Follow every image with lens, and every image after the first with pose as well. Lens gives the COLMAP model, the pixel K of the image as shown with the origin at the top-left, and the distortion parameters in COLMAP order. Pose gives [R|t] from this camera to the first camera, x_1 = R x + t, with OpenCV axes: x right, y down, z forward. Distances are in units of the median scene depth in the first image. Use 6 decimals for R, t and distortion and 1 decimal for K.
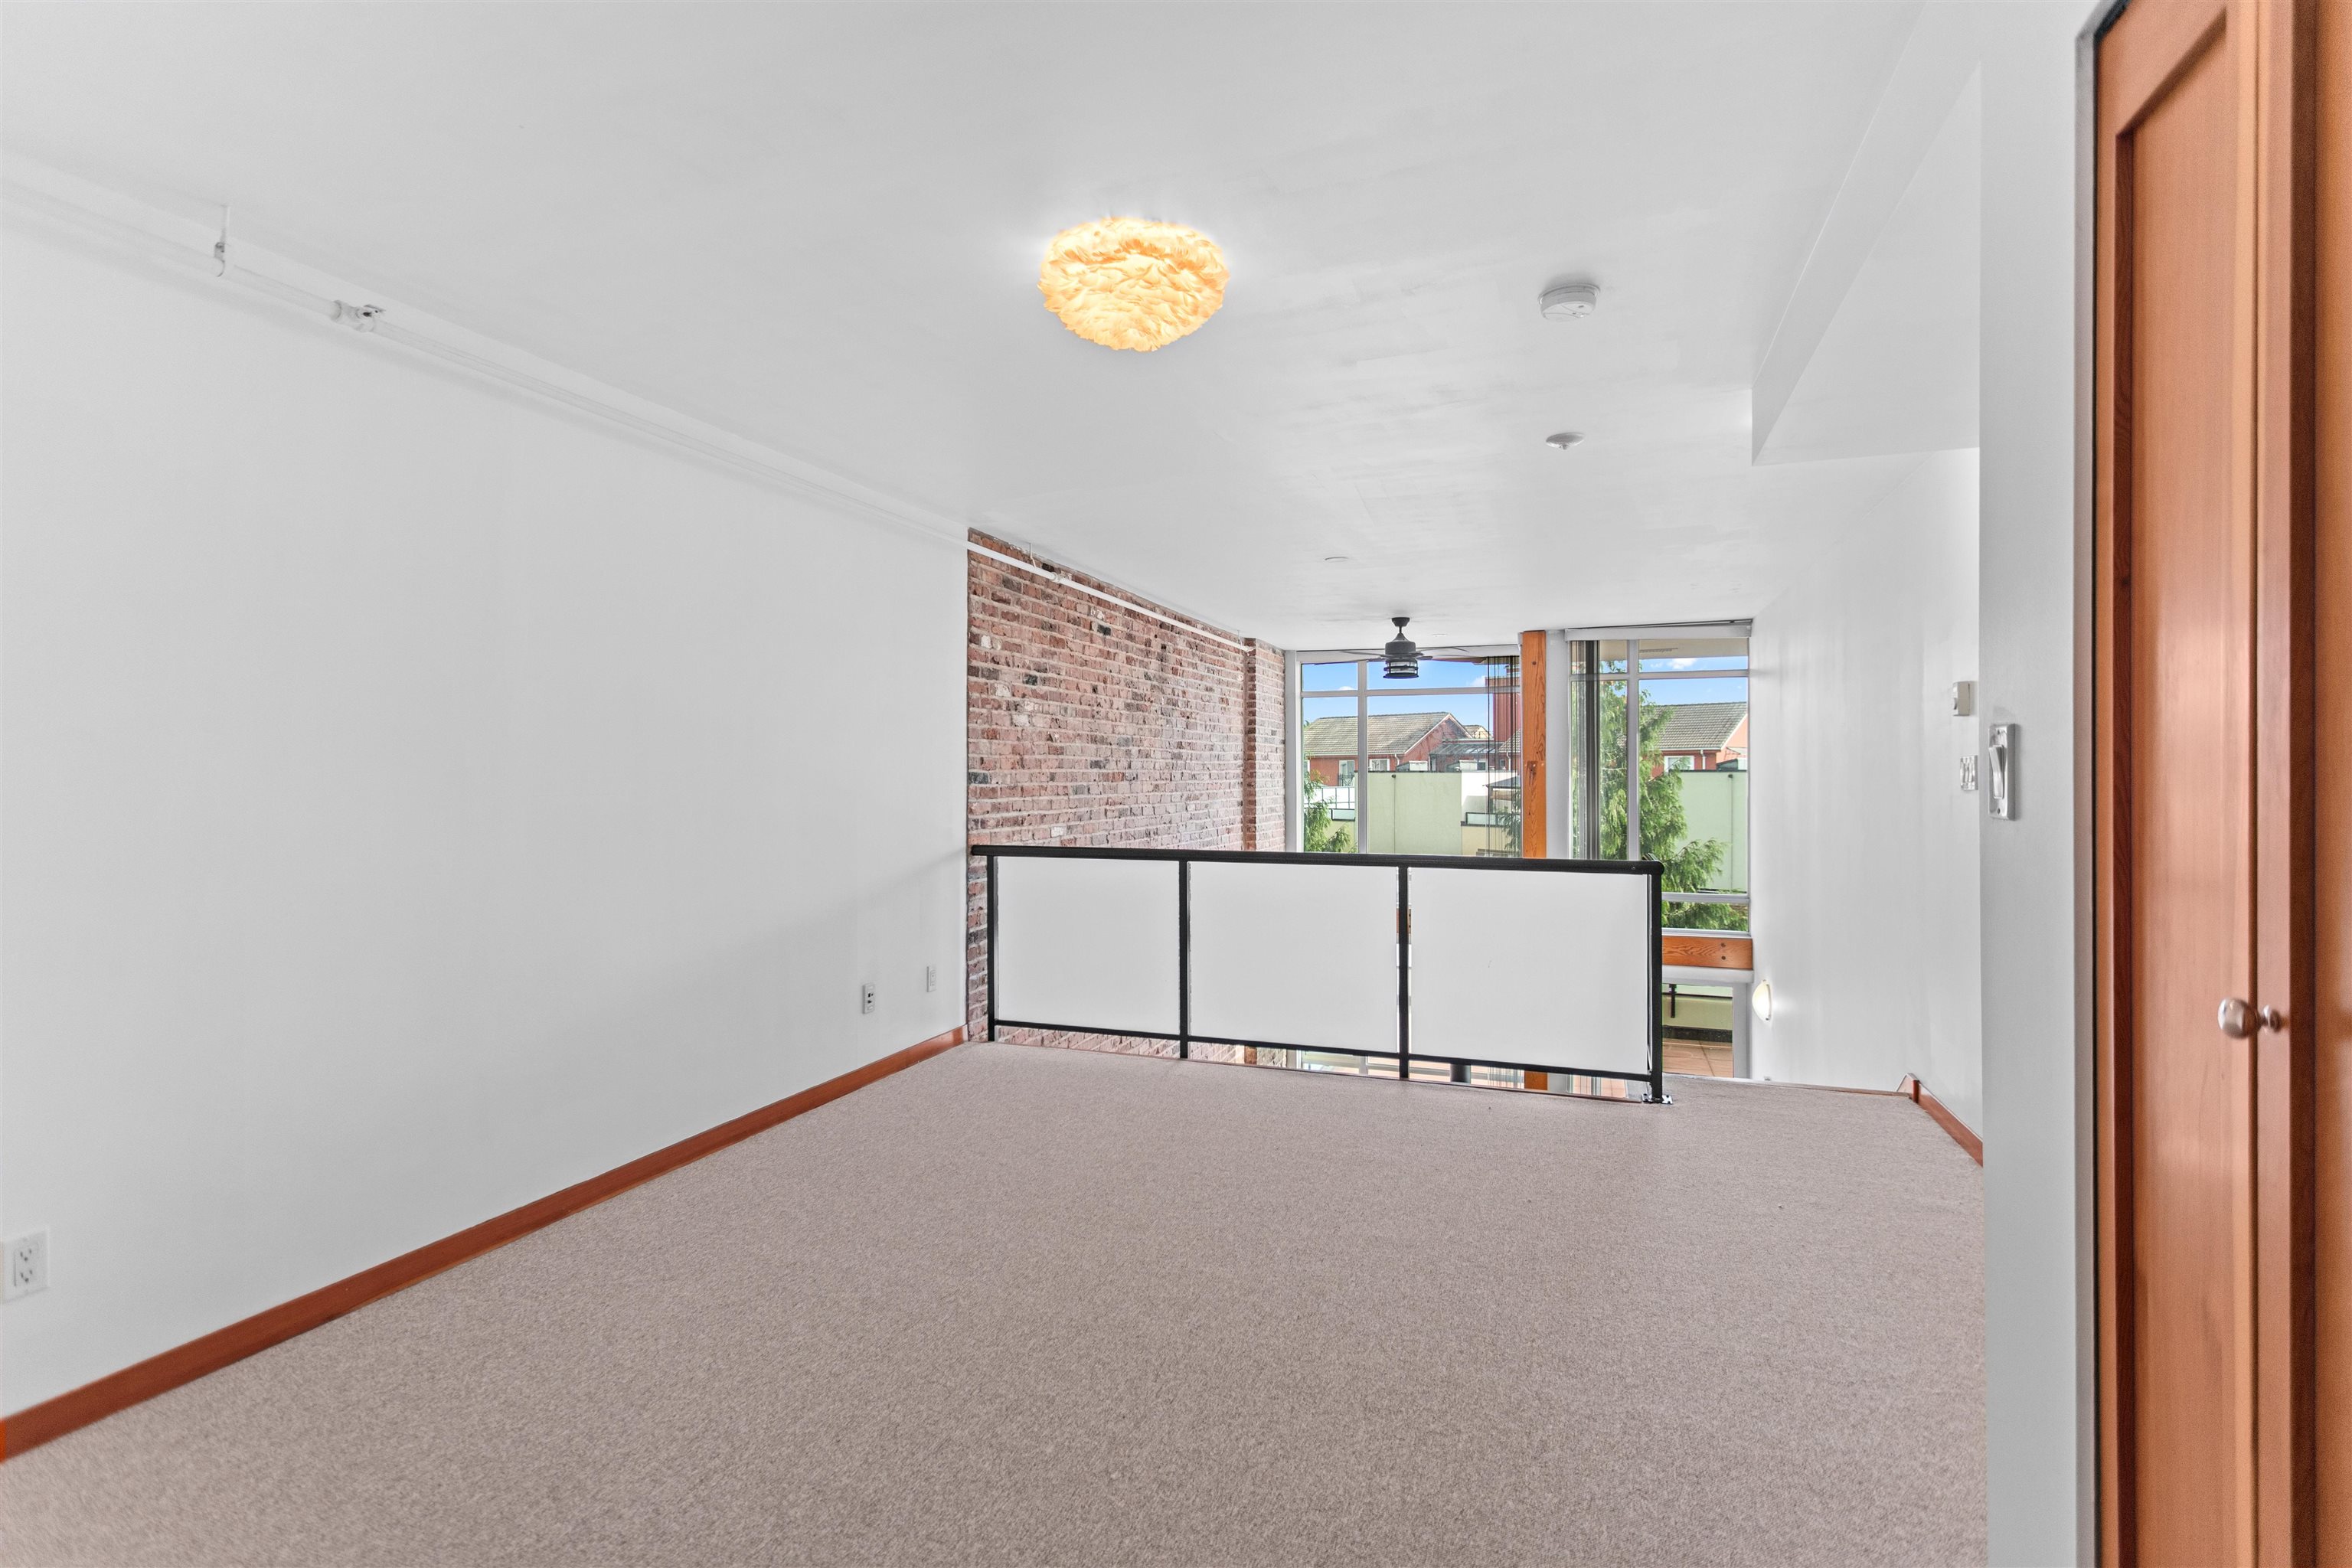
lens RADIAL K [[1123.9, 0, 1177.5], [0, 1123.9, 768.4], [0, 0, 1]] dist [-0.000319, 0.002448]
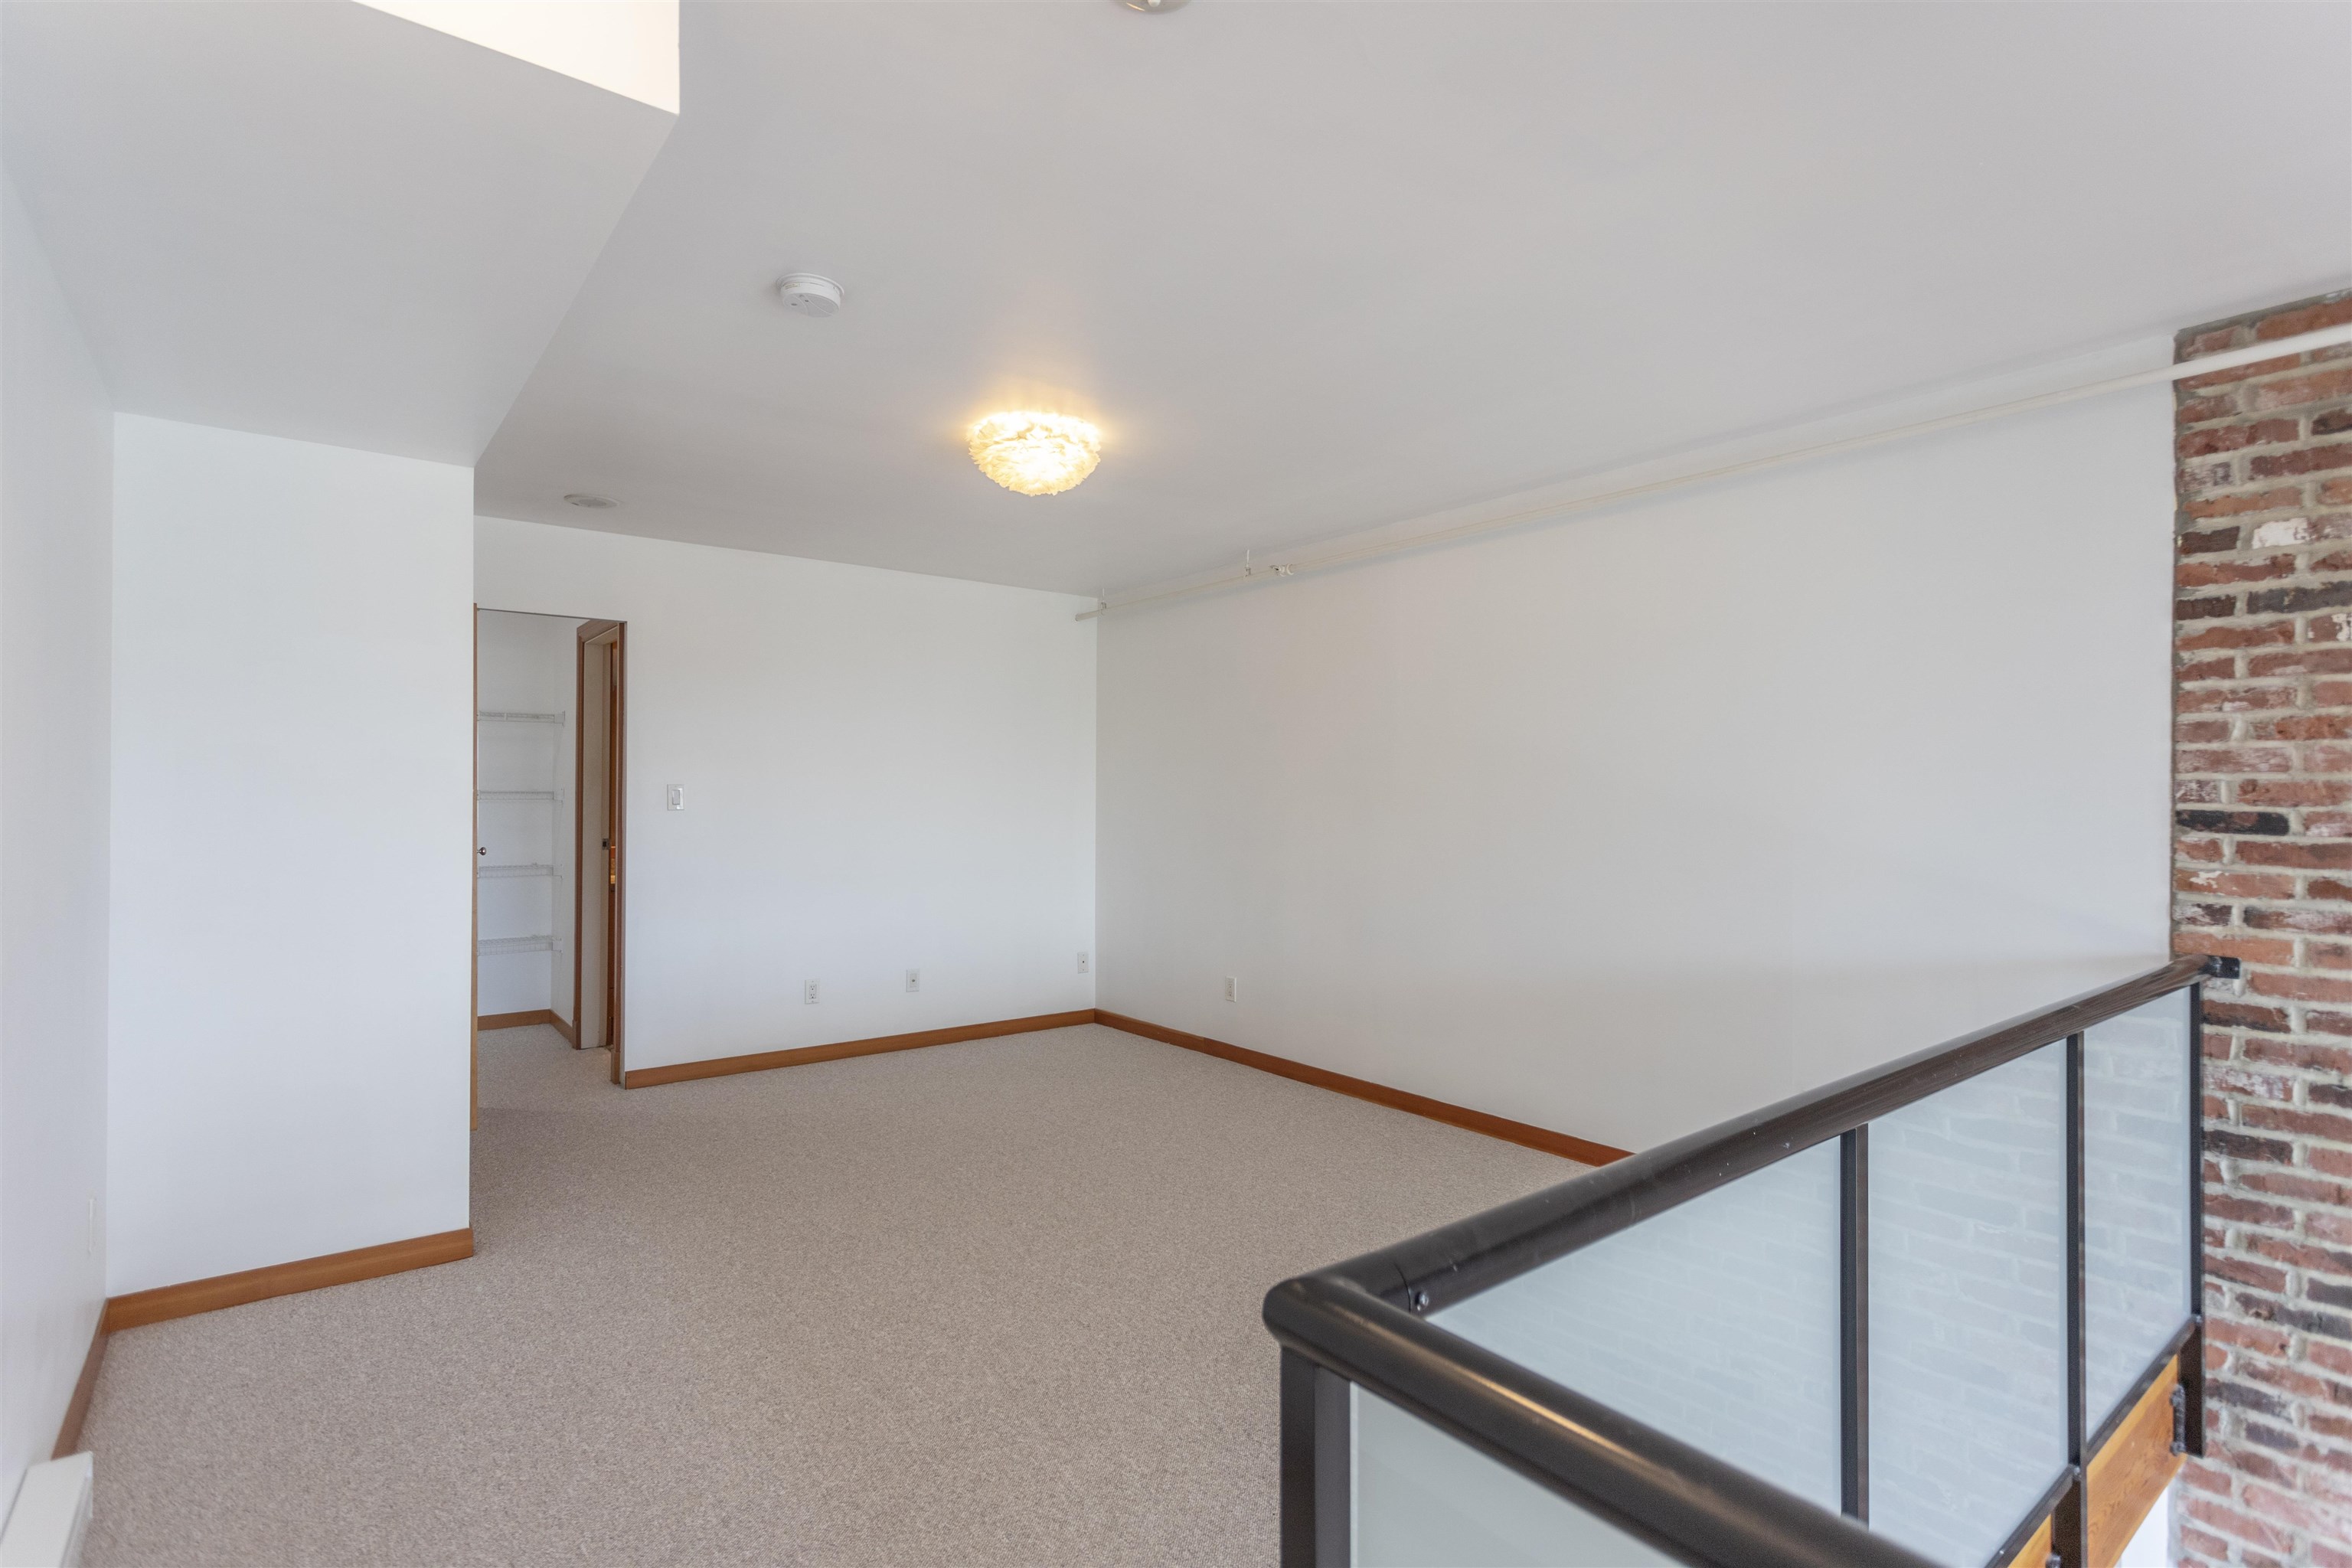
lens RADIAL K [[1123.9, 0, 1166.9], [0, 1123.9, 782.9], [0, 0, 1]] dist [-0.000319, 0.002448]
pose [[-0.529178, 0.005511, -0.848493, 0.484413], [0.002623, 0.999985, 0.004859, -0.011857], [0.848507, 0.000345, -0.529184, 0.863889]]
